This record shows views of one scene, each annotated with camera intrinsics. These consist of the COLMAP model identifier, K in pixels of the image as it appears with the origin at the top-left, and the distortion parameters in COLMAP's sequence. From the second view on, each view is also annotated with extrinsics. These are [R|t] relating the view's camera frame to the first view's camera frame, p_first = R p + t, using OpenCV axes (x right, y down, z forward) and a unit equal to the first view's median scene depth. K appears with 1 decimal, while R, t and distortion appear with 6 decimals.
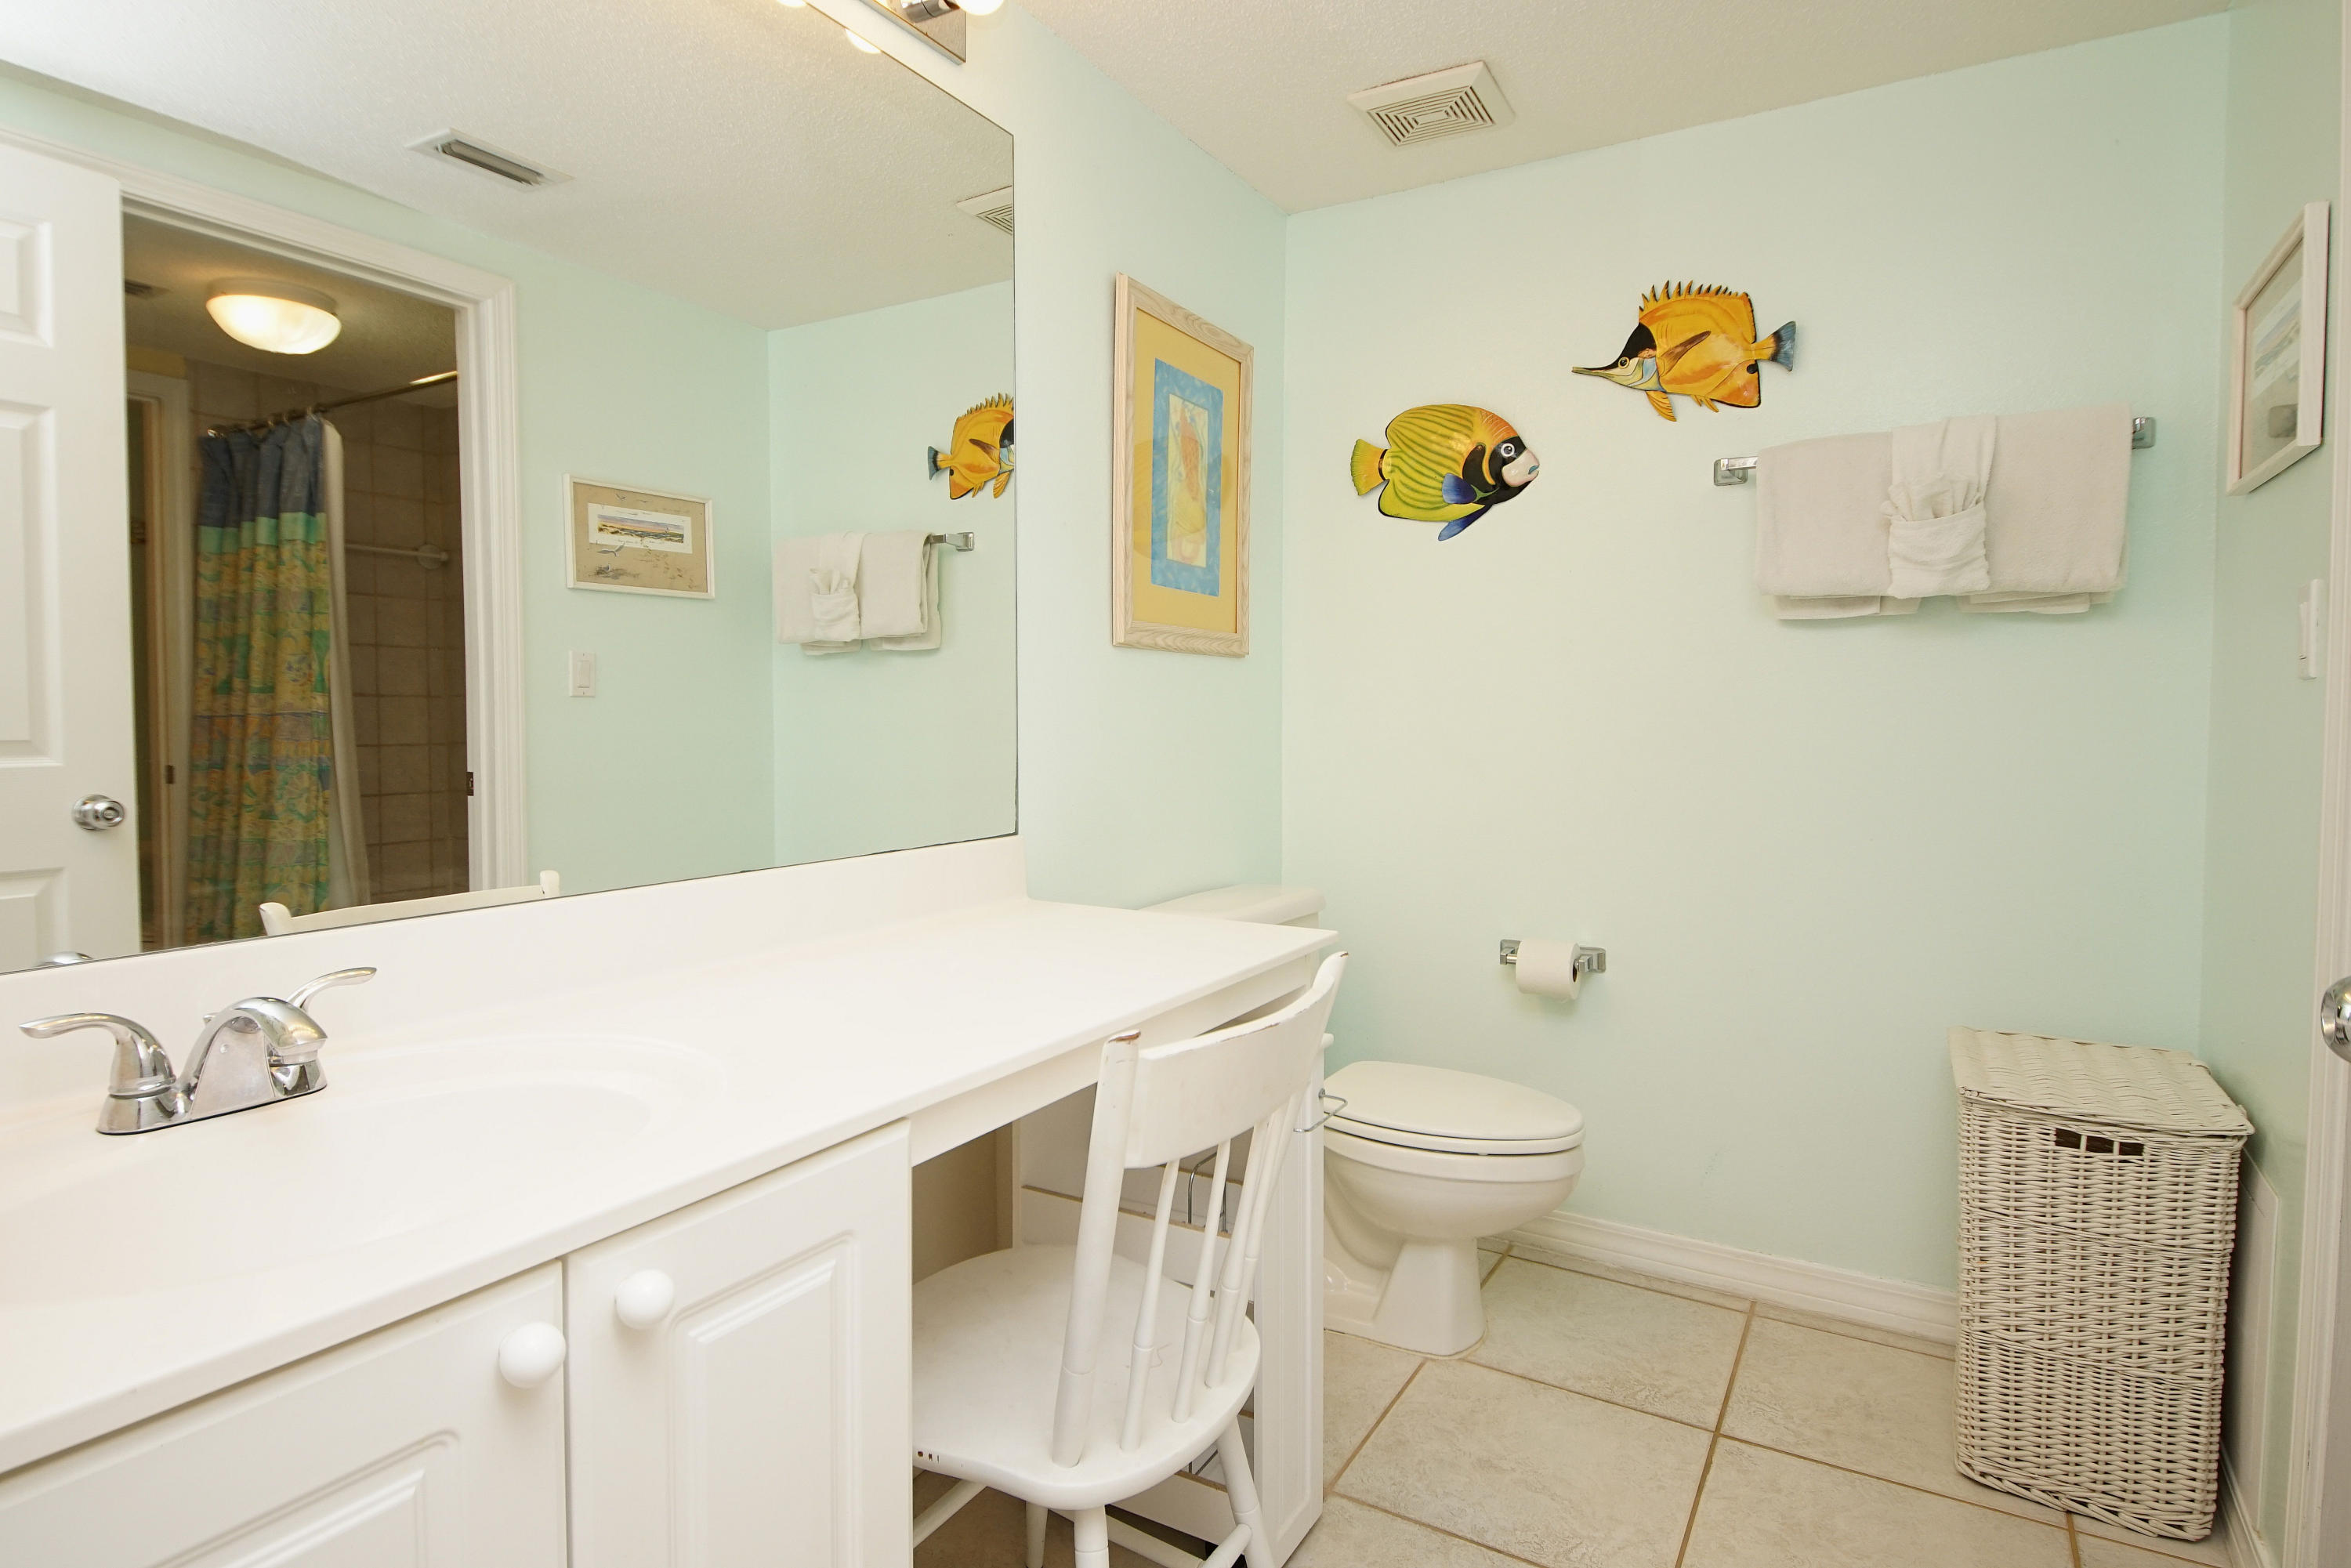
lens RADIAL K [[1268.4, 0, 1157.0], [0, 1268.4, 768.4], [0, 0, 1]] dist [0.042218, -0.043948]
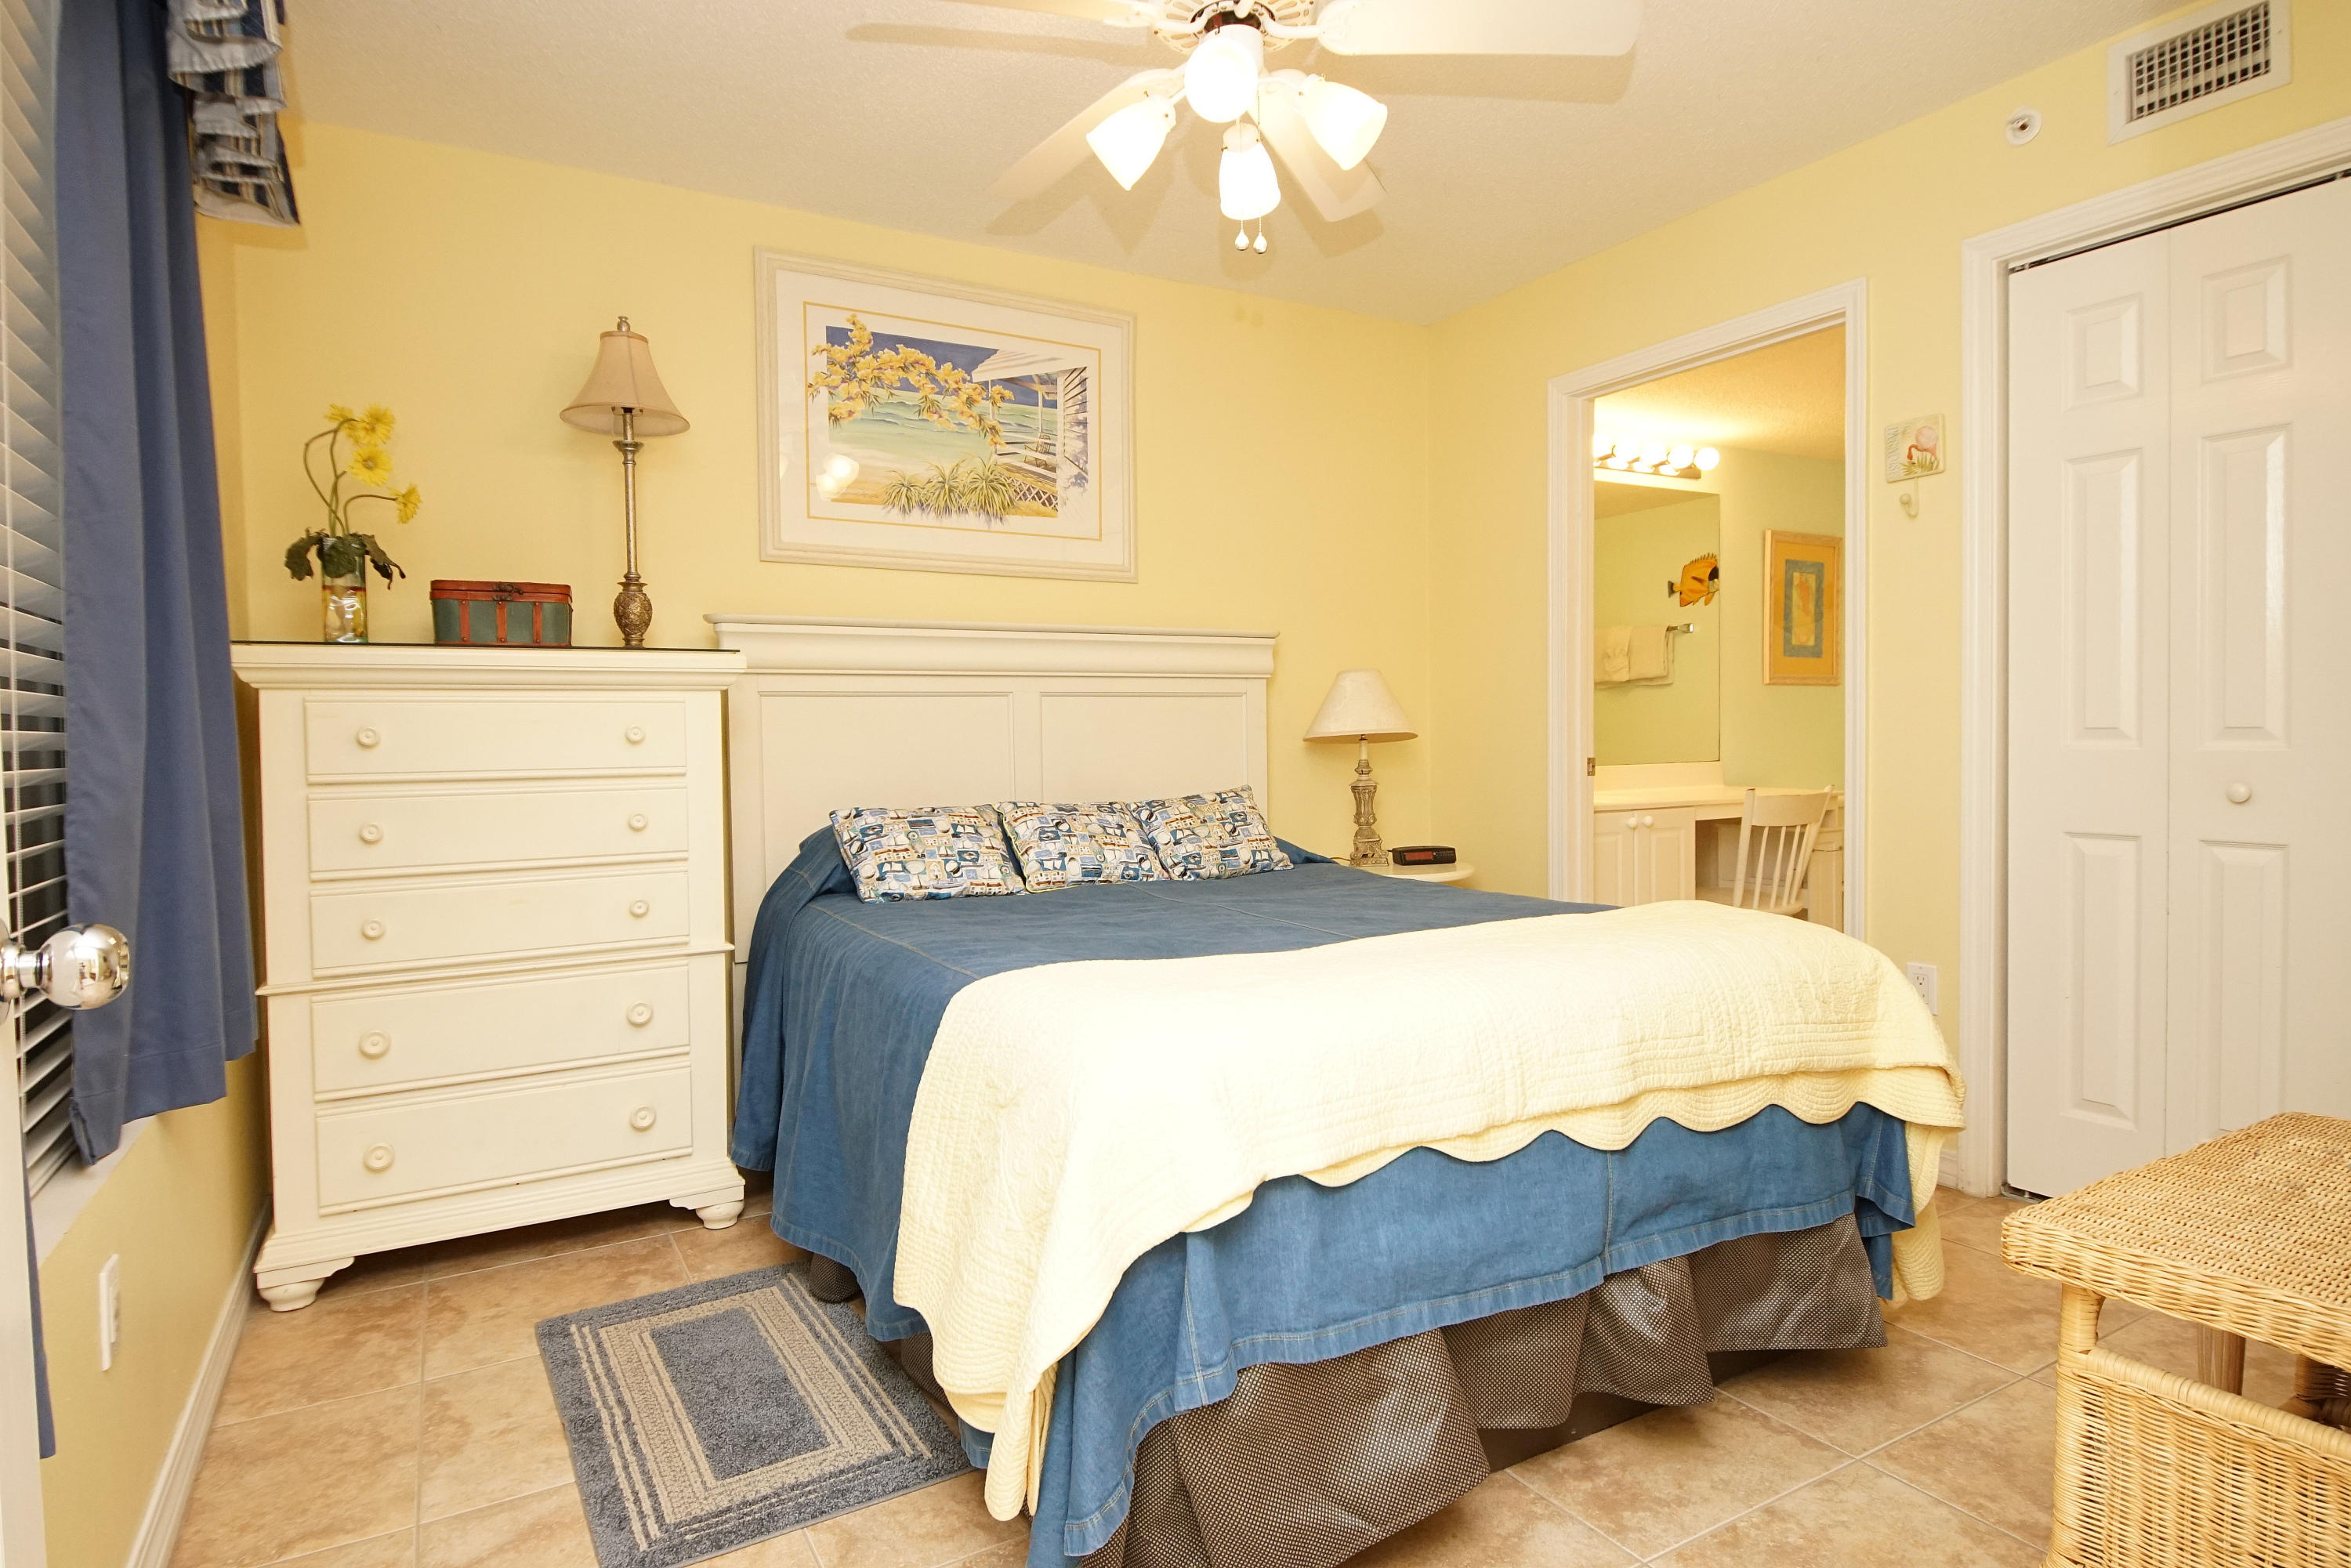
lens RADIAL K [[1268.4, 0, 1157.0], [0, 1268.4, 768.4], [0, 0, 1]] dist [0.042218, -0.043948]
pose [[0.872202, 0.005517, -0.489114, 0.127620], [-0.010253, 0.999923, -0.007003, 0.077531], [0.489038, 0.011123, 0.872192, -1.432706]]
